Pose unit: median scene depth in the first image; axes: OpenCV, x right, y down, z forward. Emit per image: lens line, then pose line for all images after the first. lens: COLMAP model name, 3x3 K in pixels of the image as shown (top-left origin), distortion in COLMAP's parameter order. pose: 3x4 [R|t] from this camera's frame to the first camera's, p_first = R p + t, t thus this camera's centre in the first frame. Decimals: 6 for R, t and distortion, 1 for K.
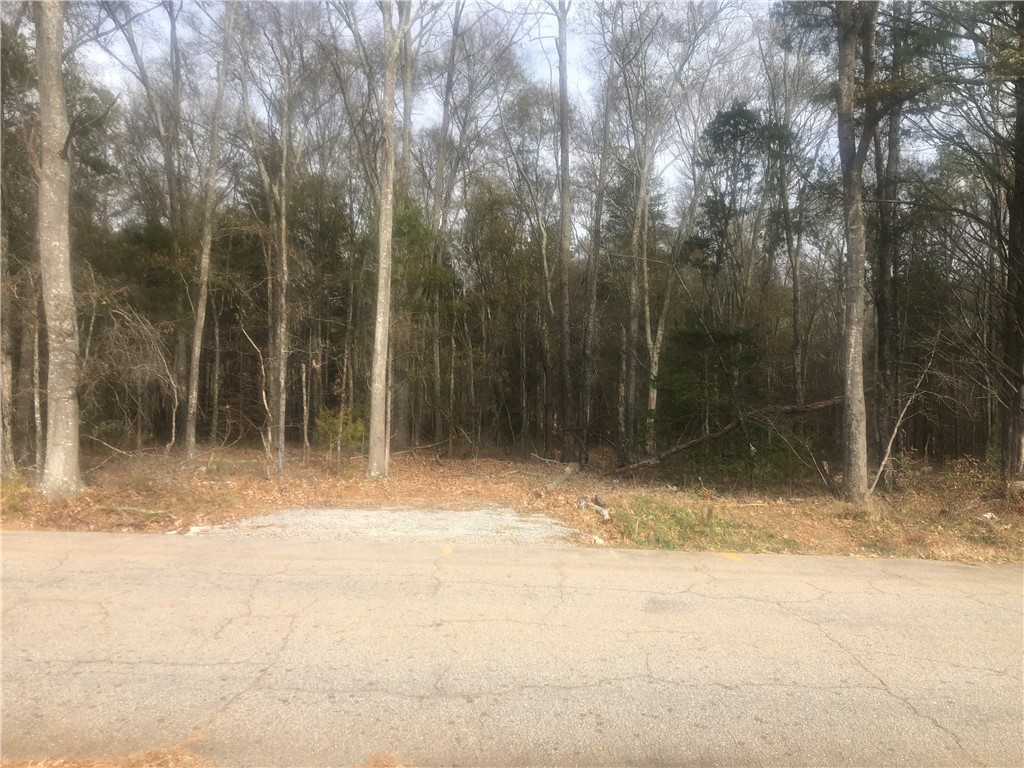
lens RADIAL K [[829.6, 0, 514.3], [0, 829.6, 383.0], [0, 0, 1]] dist [0.007940, -0.010946]
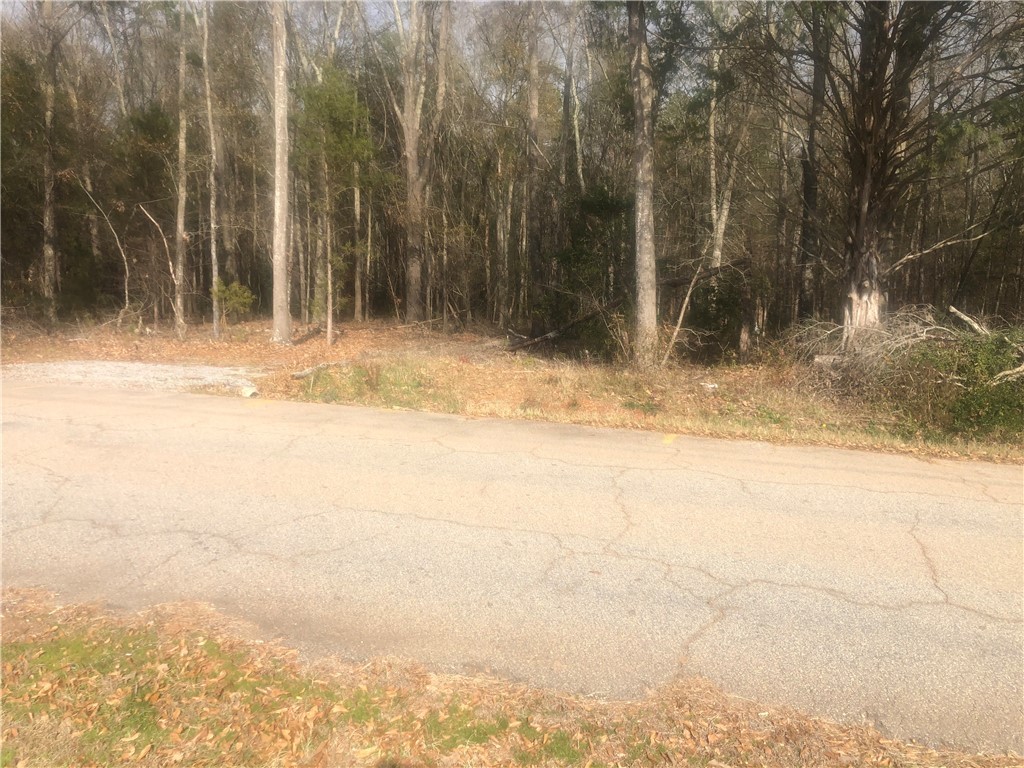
lens RADIAL K [[829.6, 0, 514.3], [0, 829.6, 383.0], [0, 0, 1]] dist [0.007940, -0.010946]
pose [[0.972535, 0.031164, -0.230659, 0.470634], [0.001199, 0.990312, 0.138856, 0.018558], [0.232752, -0.135319, 0.963076, 0.018289]]
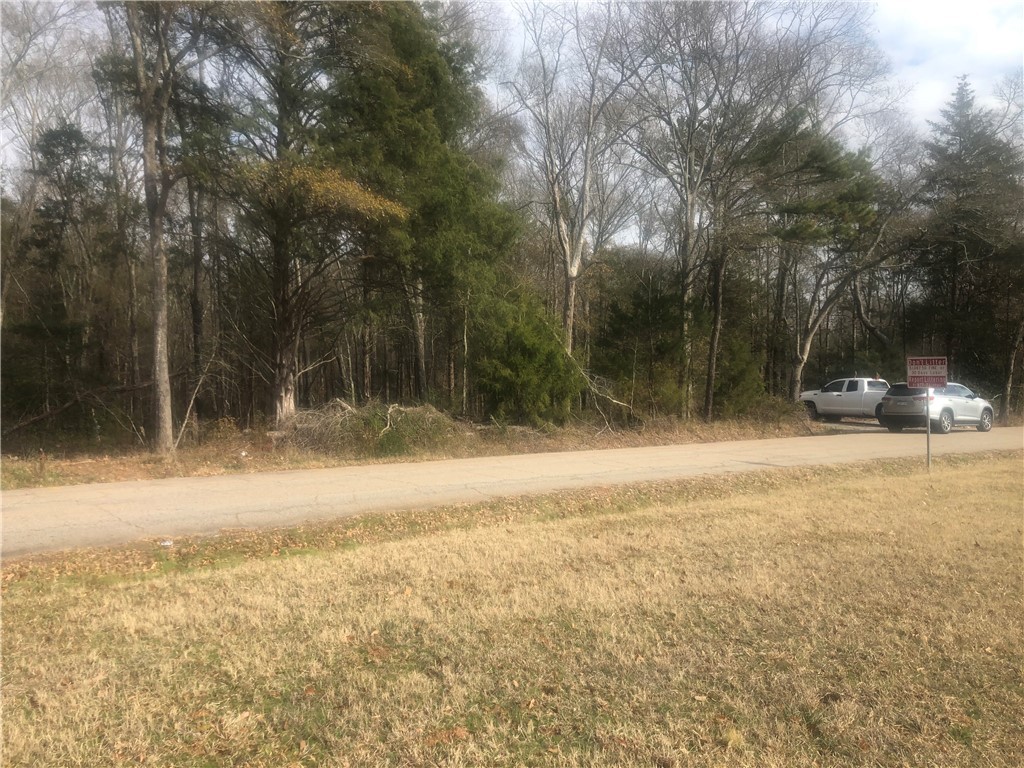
lens RADIAL K [[829.6, 0, 514.3], [0, 829.6, 383.0], [0, 0, 1]] dist [0.007940, -0.010946]
pose [[0.748639, -0.025388, 0.662492, -0.067527], [0.004997, 0.999454, 0.032655, -0.018152], [-0.662959, -0.021136, 0.748357, -0.420546]]
